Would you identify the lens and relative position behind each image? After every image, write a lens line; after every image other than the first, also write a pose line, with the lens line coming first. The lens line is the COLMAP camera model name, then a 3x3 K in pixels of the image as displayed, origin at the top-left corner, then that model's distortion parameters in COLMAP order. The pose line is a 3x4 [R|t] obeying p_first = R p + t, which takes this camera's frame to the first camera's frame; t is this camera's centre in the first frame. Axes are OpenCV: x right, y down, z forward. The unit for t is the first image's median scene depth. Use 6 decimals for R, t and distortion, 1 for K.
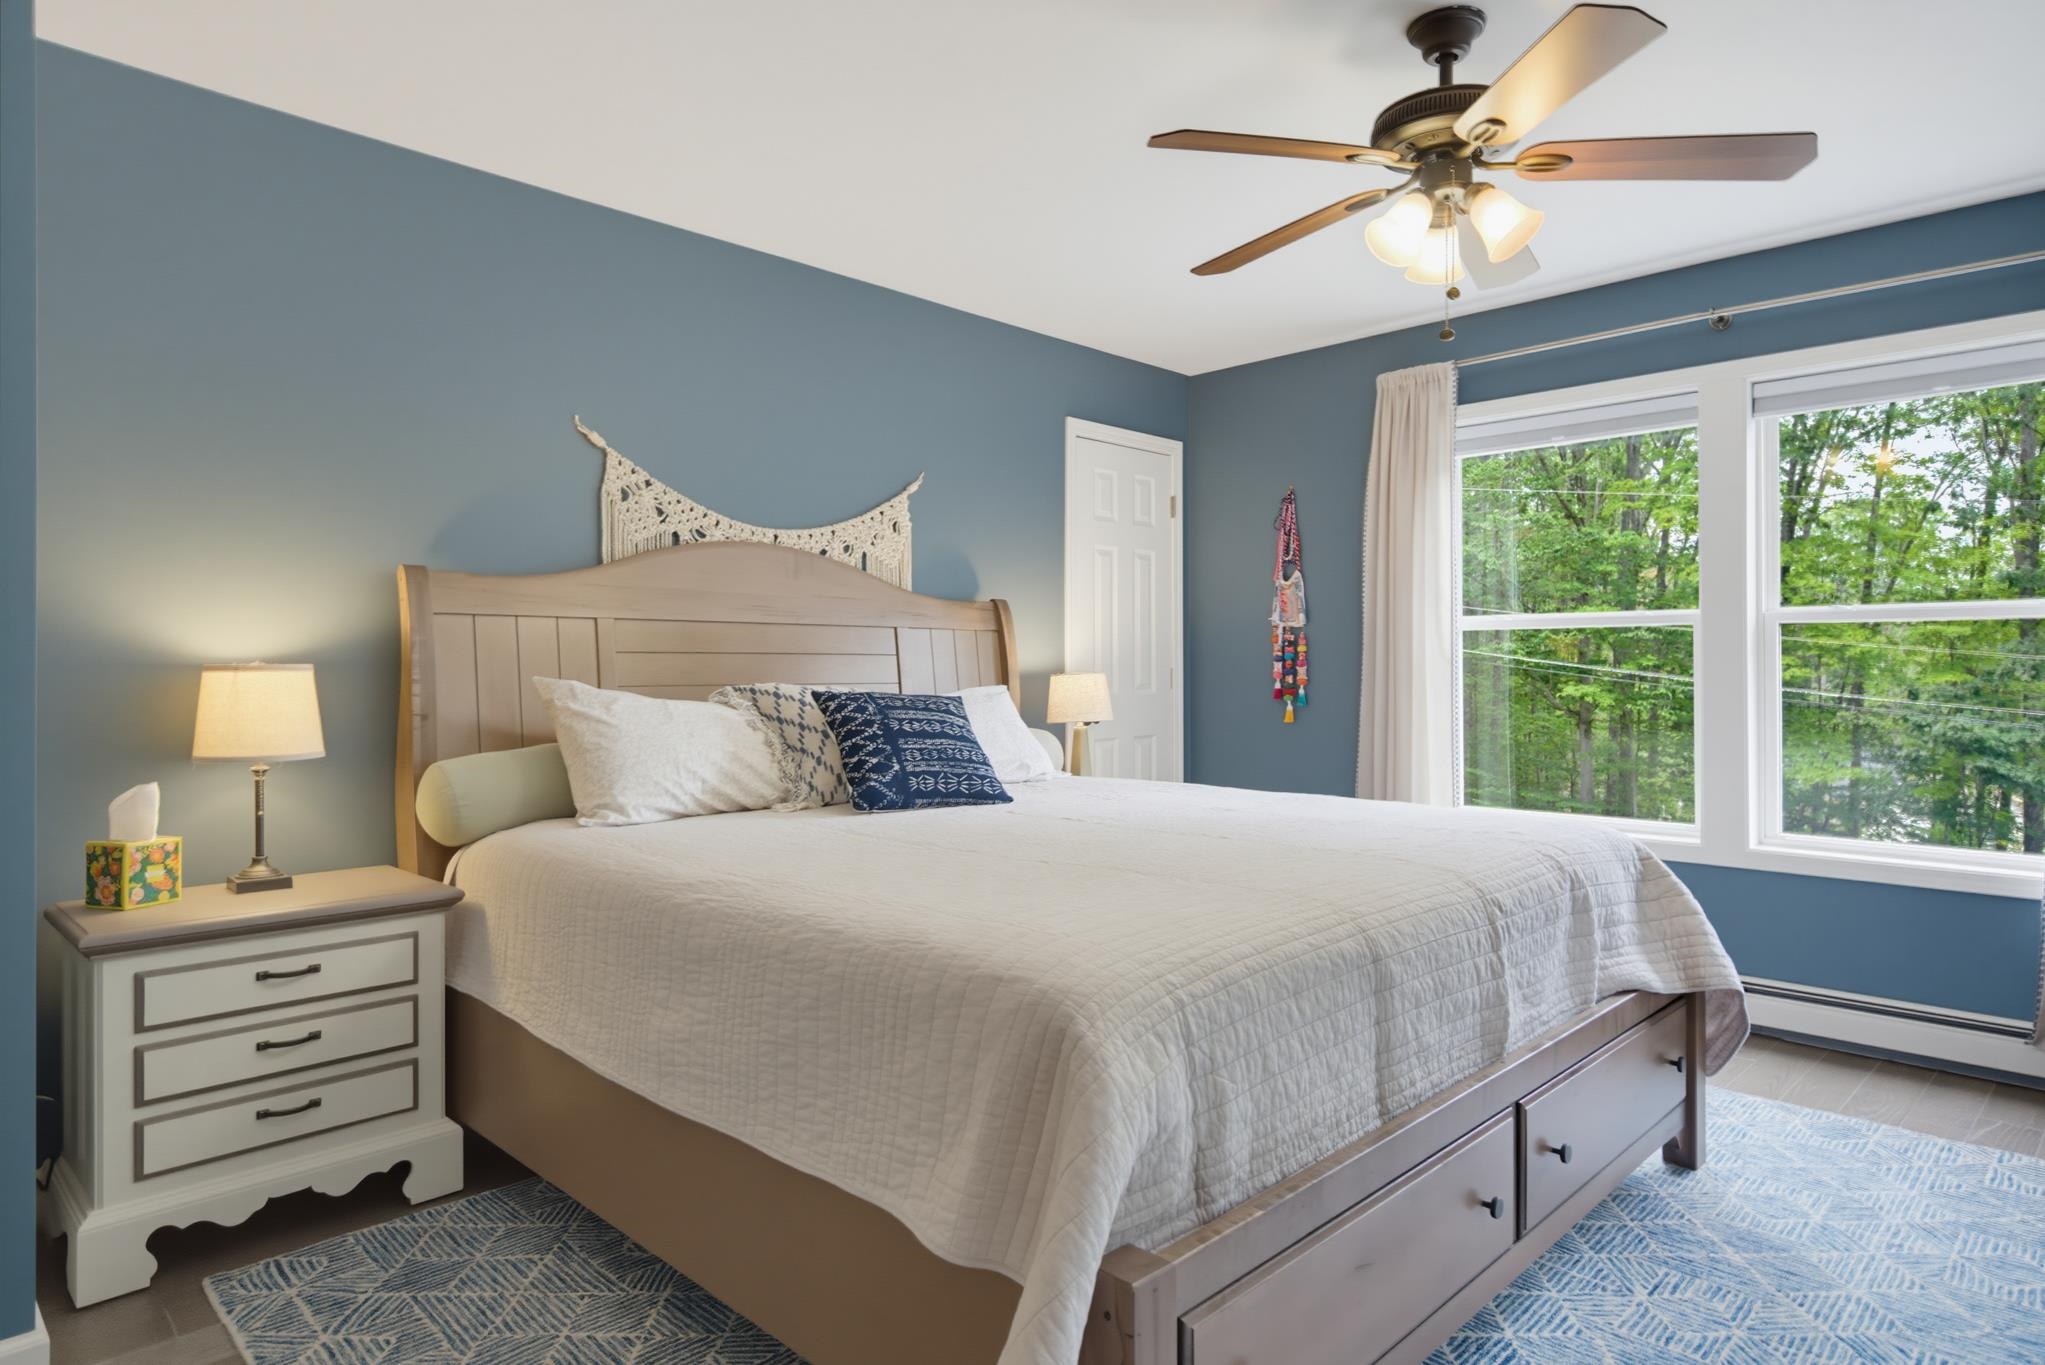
lens RADIAL K [[1184.0, 0, 1020.6], [0, 1184.0, 674.8], [0, 0, 1]] dist [0.001645, -0.000414]
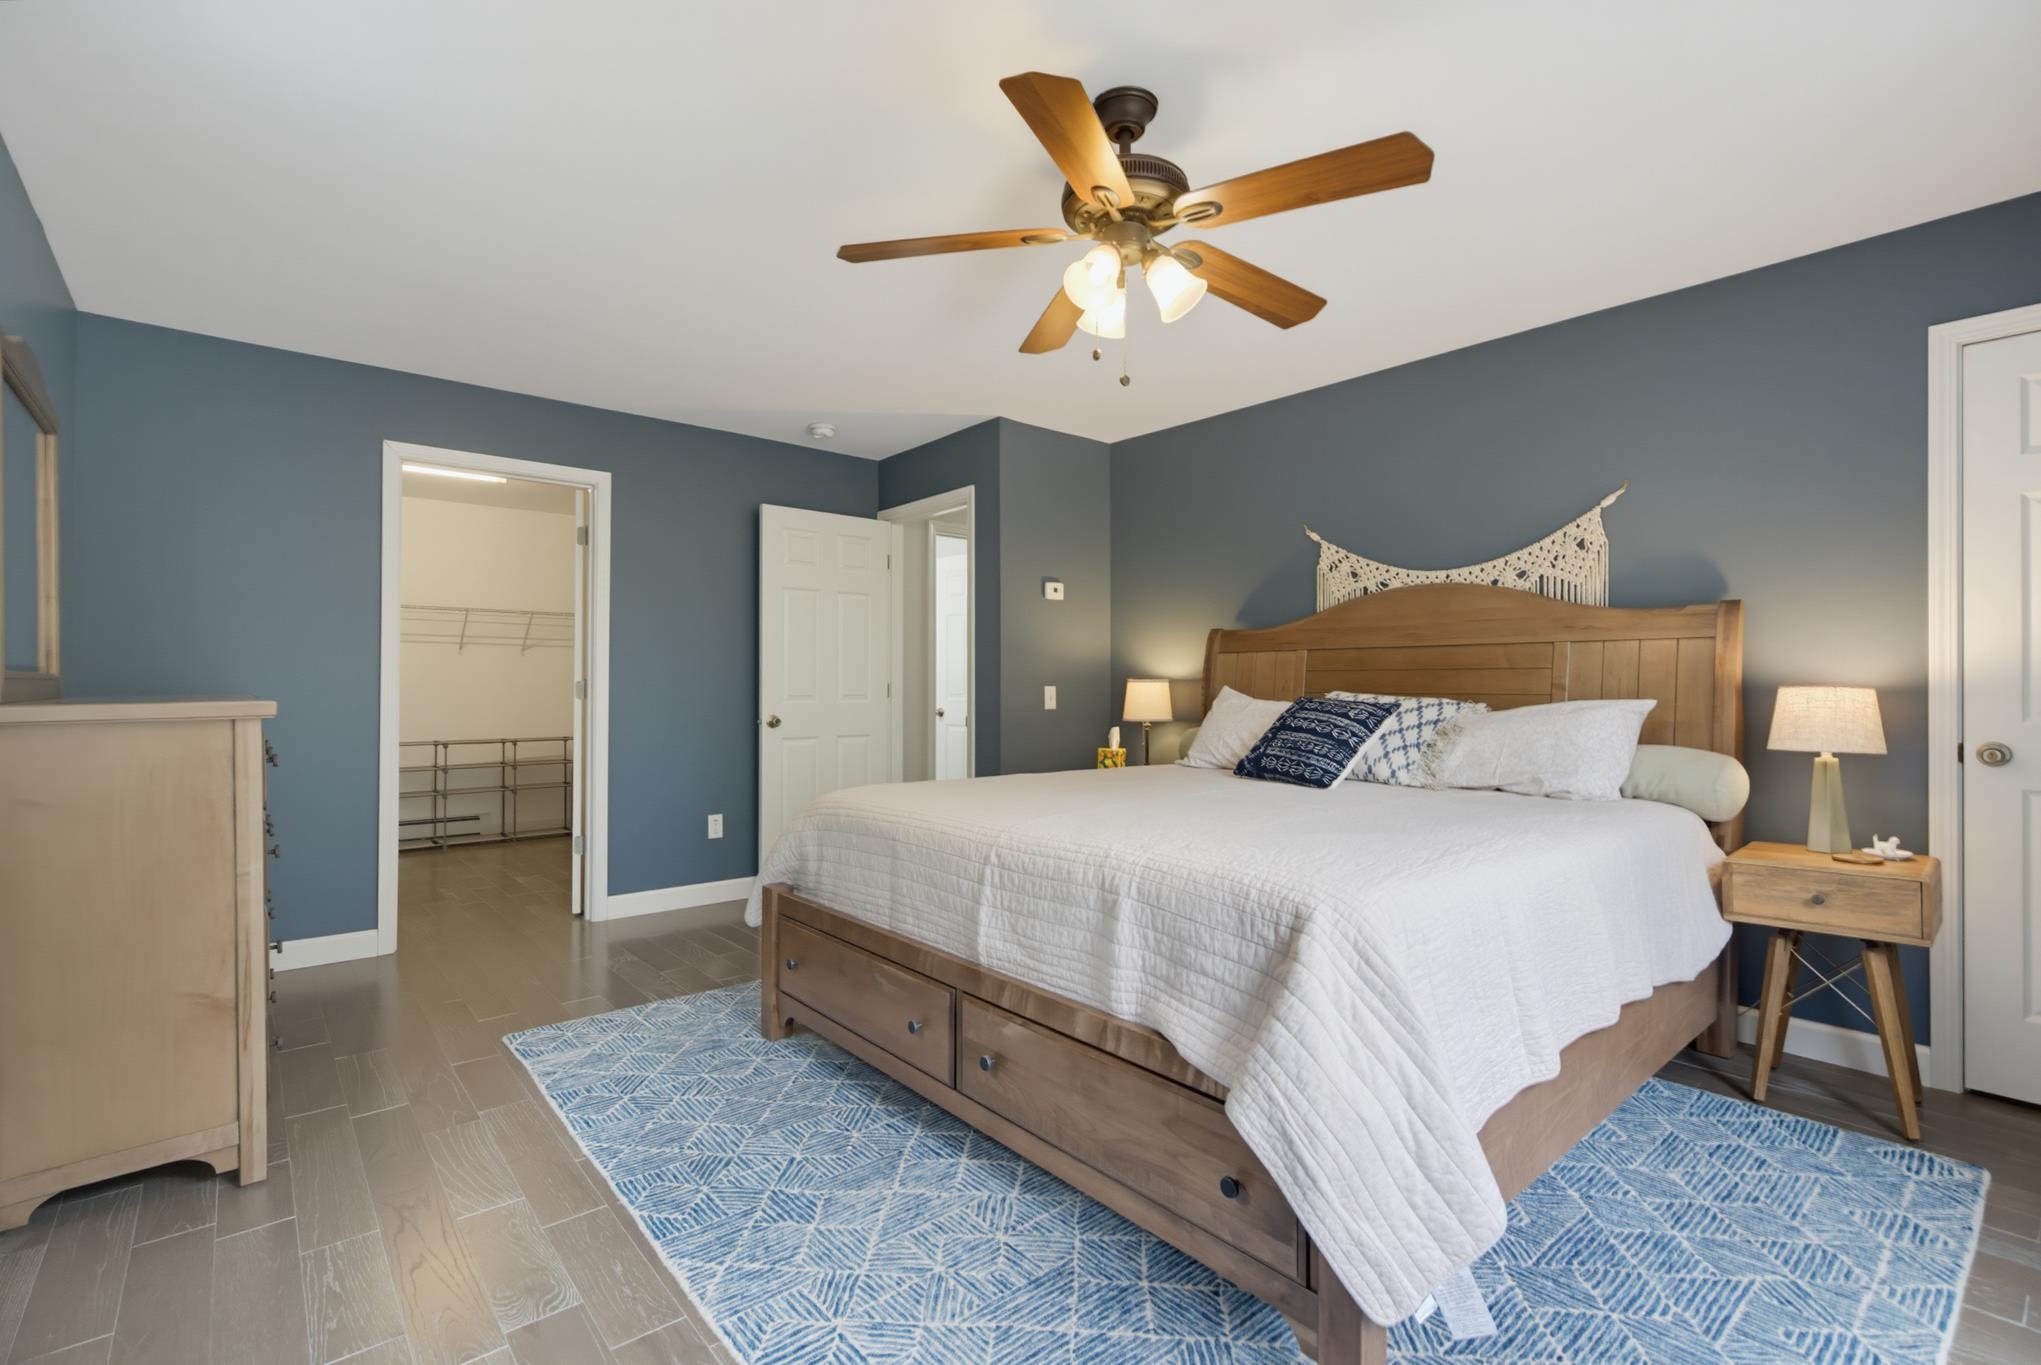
lens RADIAL K [[924.3, 0, 1018.3], [0, 924.3, 686.8], [0, 0, 1]] dist [-0.001186, -0.001190]
pose [[-0.089333, 0.002265, -0.995999, 0.863051], [-0.008105, 0.999963, 0.003001, 0.001417], [0.995969, 0.008341, -0.089311, 0.675424]]
